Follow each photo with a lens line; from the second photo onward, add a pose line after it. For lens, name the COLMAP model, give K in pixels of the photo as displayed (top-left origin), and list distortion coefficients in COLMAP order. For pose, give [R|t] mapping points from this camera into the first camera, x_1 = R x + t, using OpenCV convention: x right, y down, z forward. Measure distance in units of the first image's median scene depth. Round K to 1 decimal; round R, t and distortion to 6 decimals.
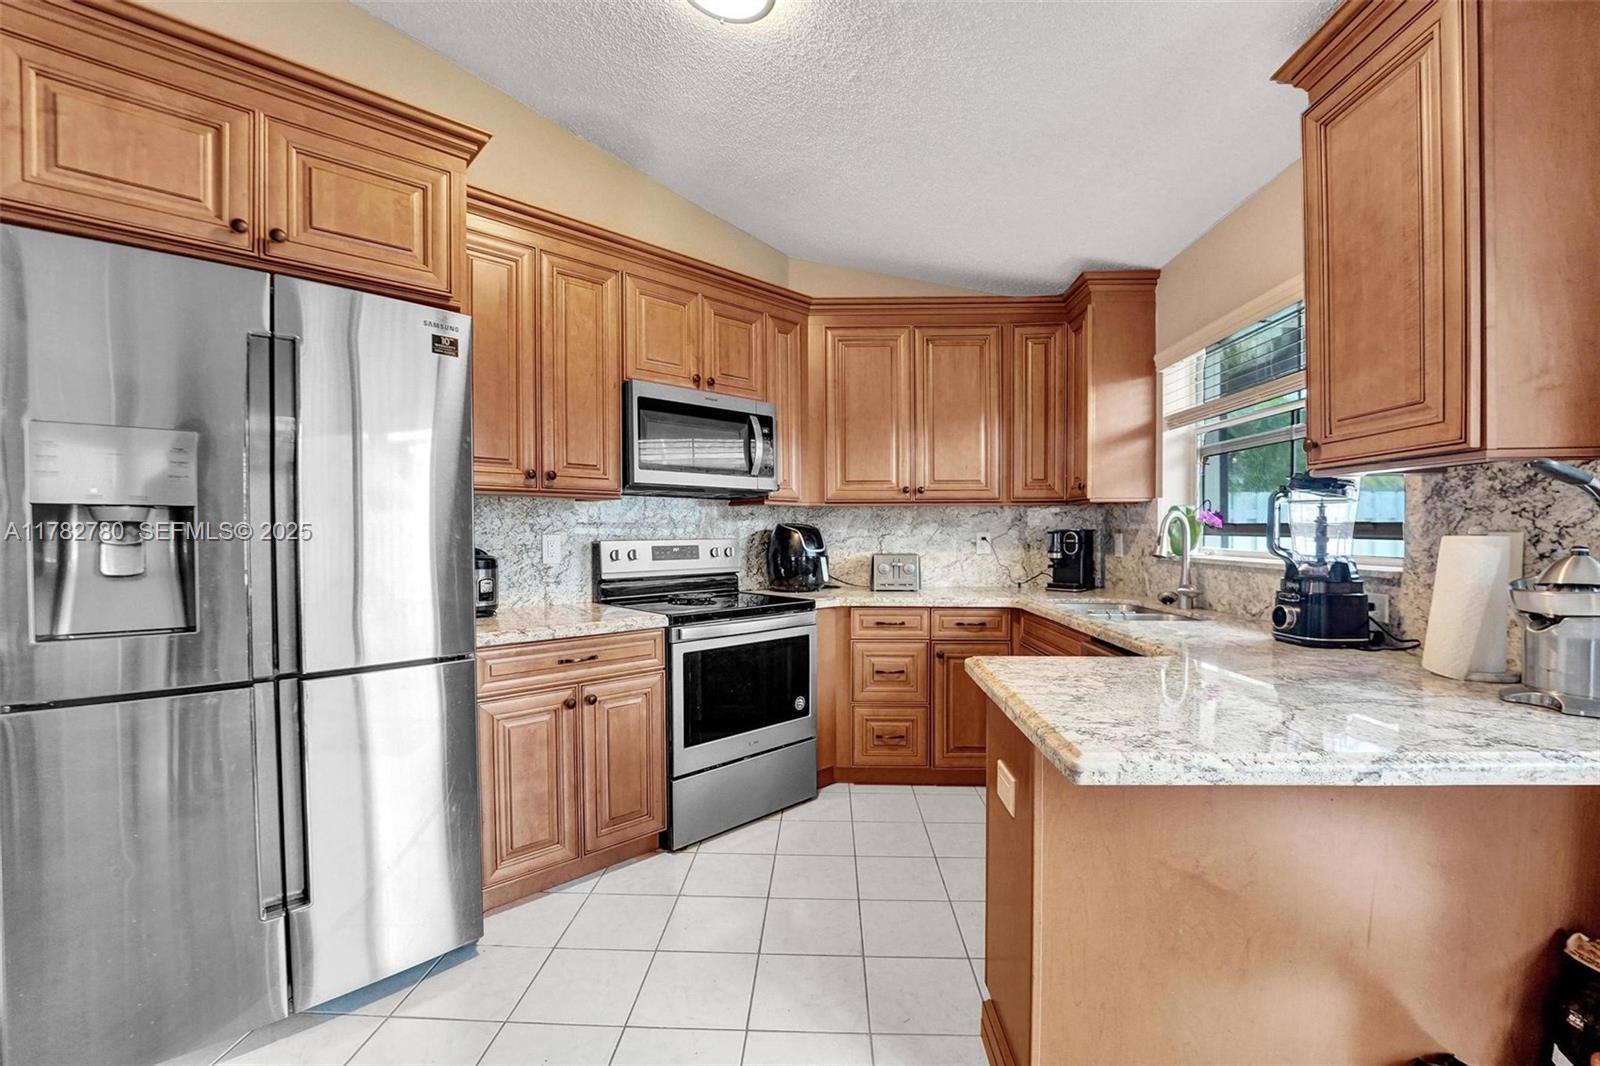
lens RADIAL K [[660.9, 0, 800.7], [0, 660.9, 533.0], [0, 0, 1]] dist [-0.000853, -0.000056]
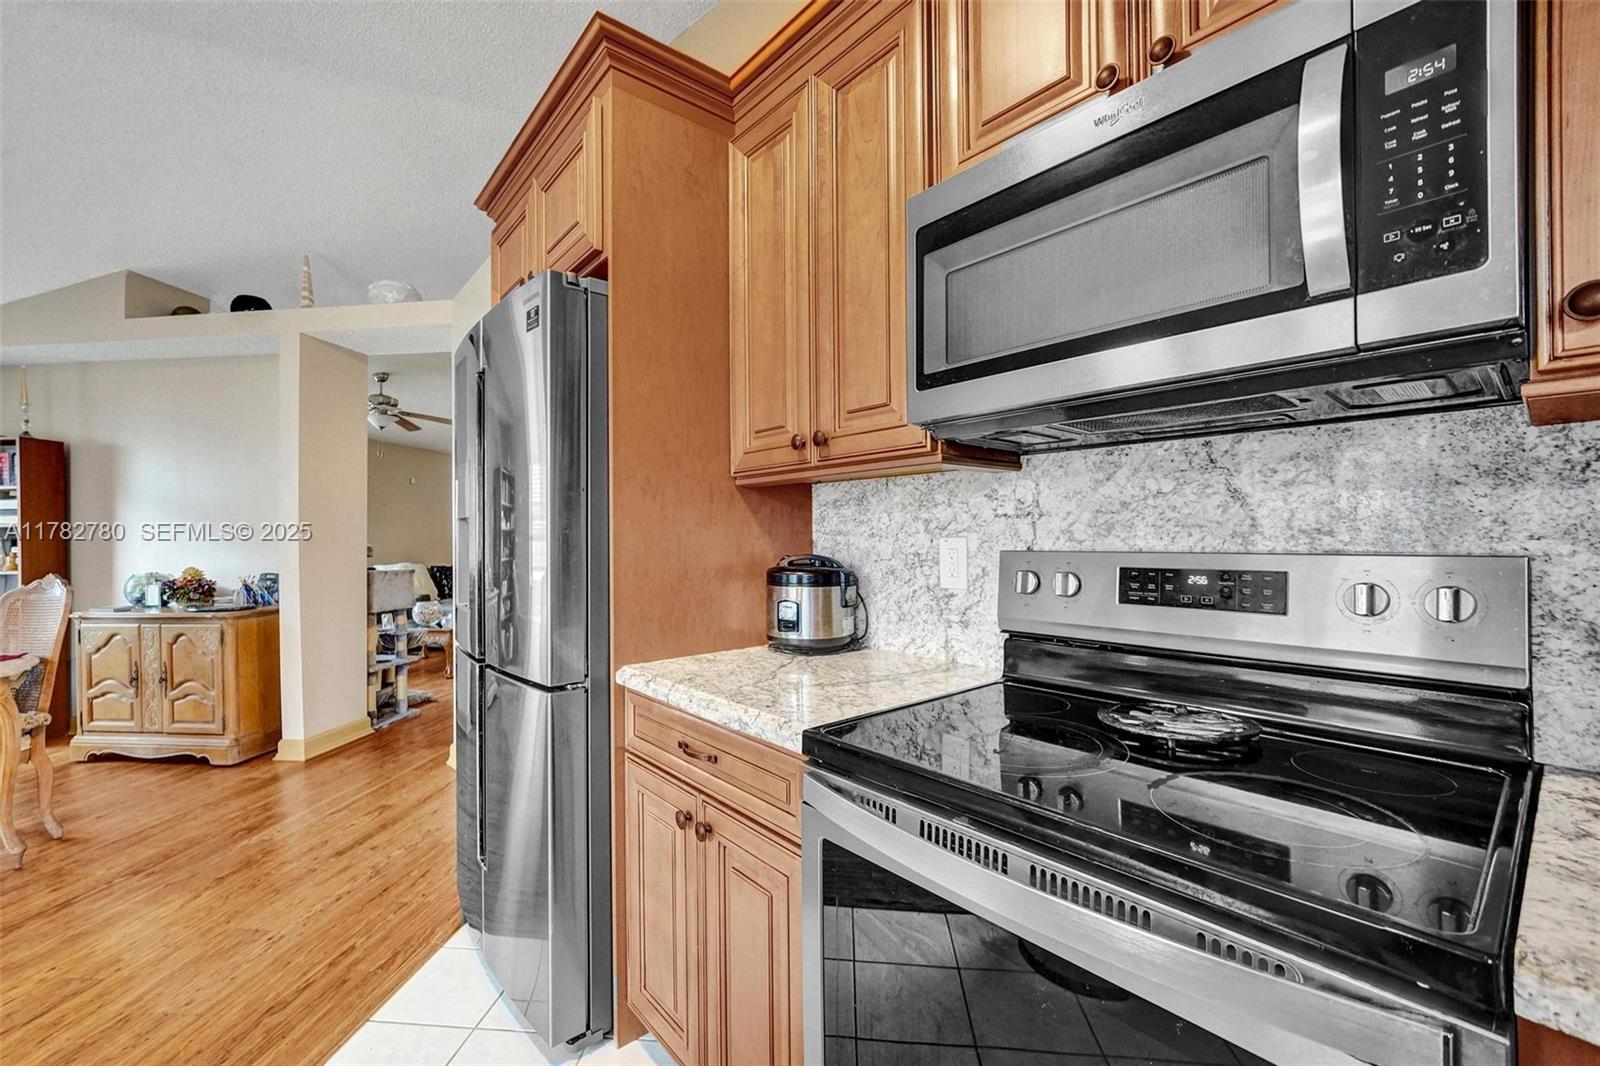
lens RADIAL K [[660.9, 0, 801.9], [0, 660.9, 531.7], [0, 0, 1]] dist [-0.000853, -0.000056]
pose [[-0.044688, -0.004340, -0.998992, 0.197322], [0.001576, 0.999989, -0.004415, -0.000229], [0.999000, -0.001772, -0.044681, 0.906914]]
